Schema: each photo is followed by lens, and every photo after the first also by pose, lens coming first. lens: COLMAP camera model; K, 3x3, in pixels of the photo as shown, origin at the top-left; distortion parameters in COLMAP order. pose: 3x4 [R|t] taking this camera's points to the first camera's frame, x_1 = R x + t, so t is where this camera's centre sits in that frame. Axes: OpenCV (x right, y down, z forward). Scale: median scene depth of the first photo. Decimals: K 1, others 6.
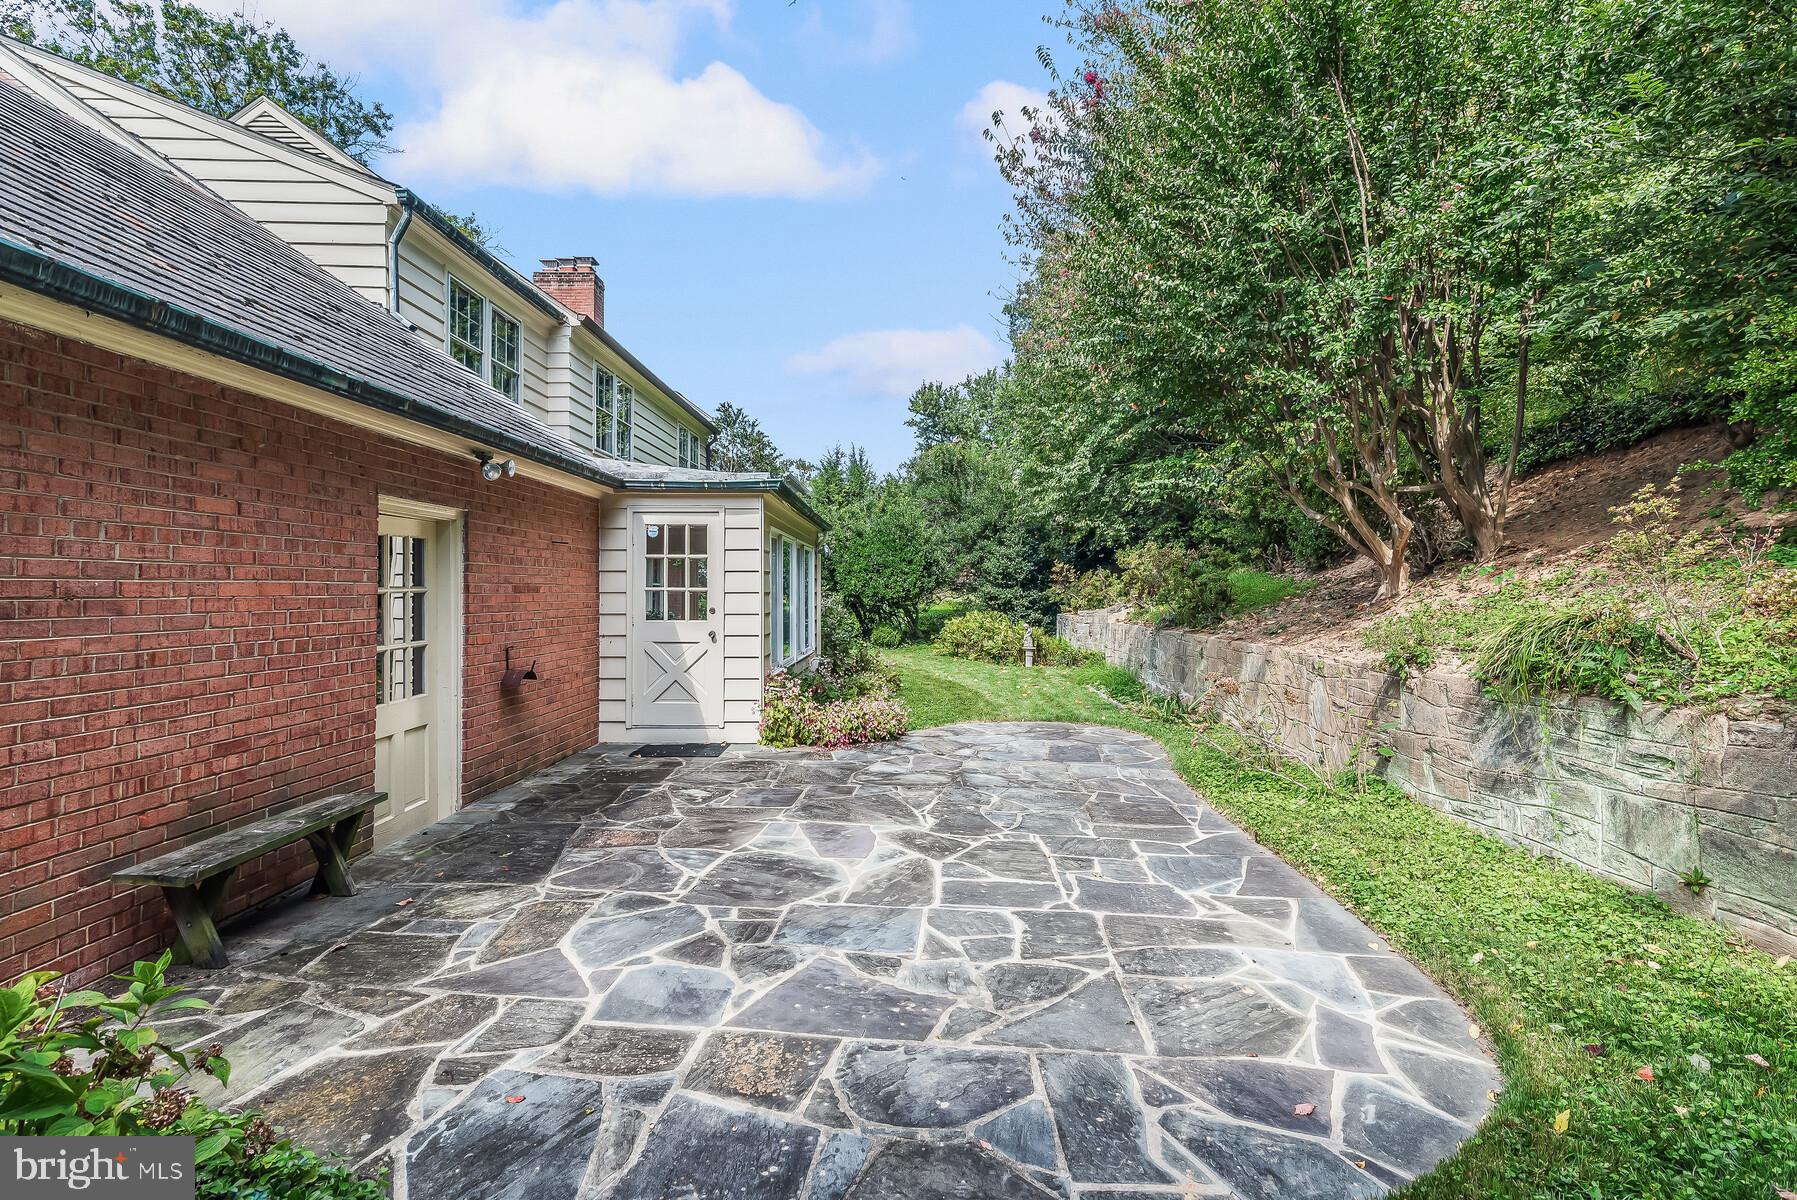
lens RADIAL K [[824.4, 0, 903.2], [0, 824.4, 592.9], [0, 0, 1]] dist [-0.004696, 0.001333]
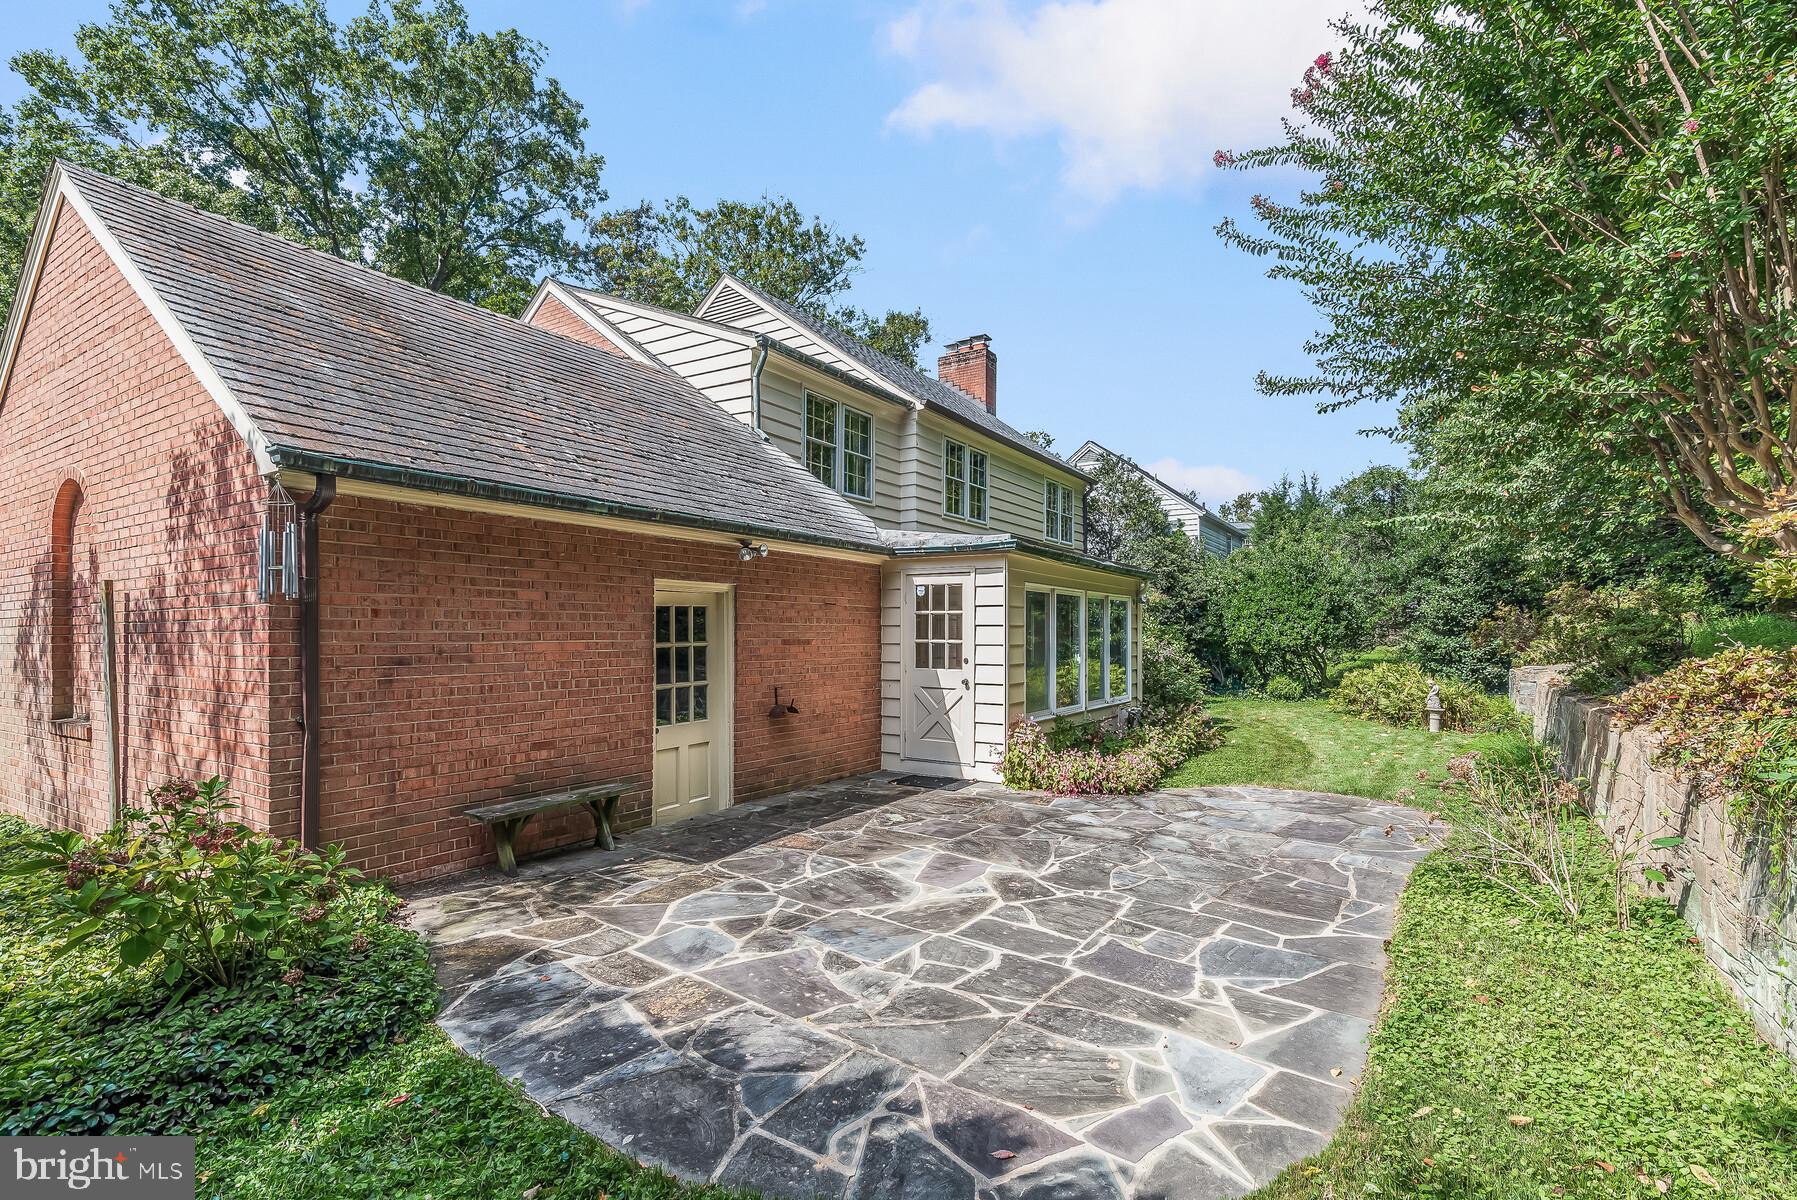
lens RADIAL K [[824.4, 0, 895.0], [0, 824.4, 634.1], [0, 0, 1]] dist [-0.004696, 0.001333]
pose [[0.843510, 0.002699, -0.537107, 0.452487], [-0.003320, 0.999994, -0.000189, -0.022045], [0.537104, 0.001943, 0.843514, 0.012880]]
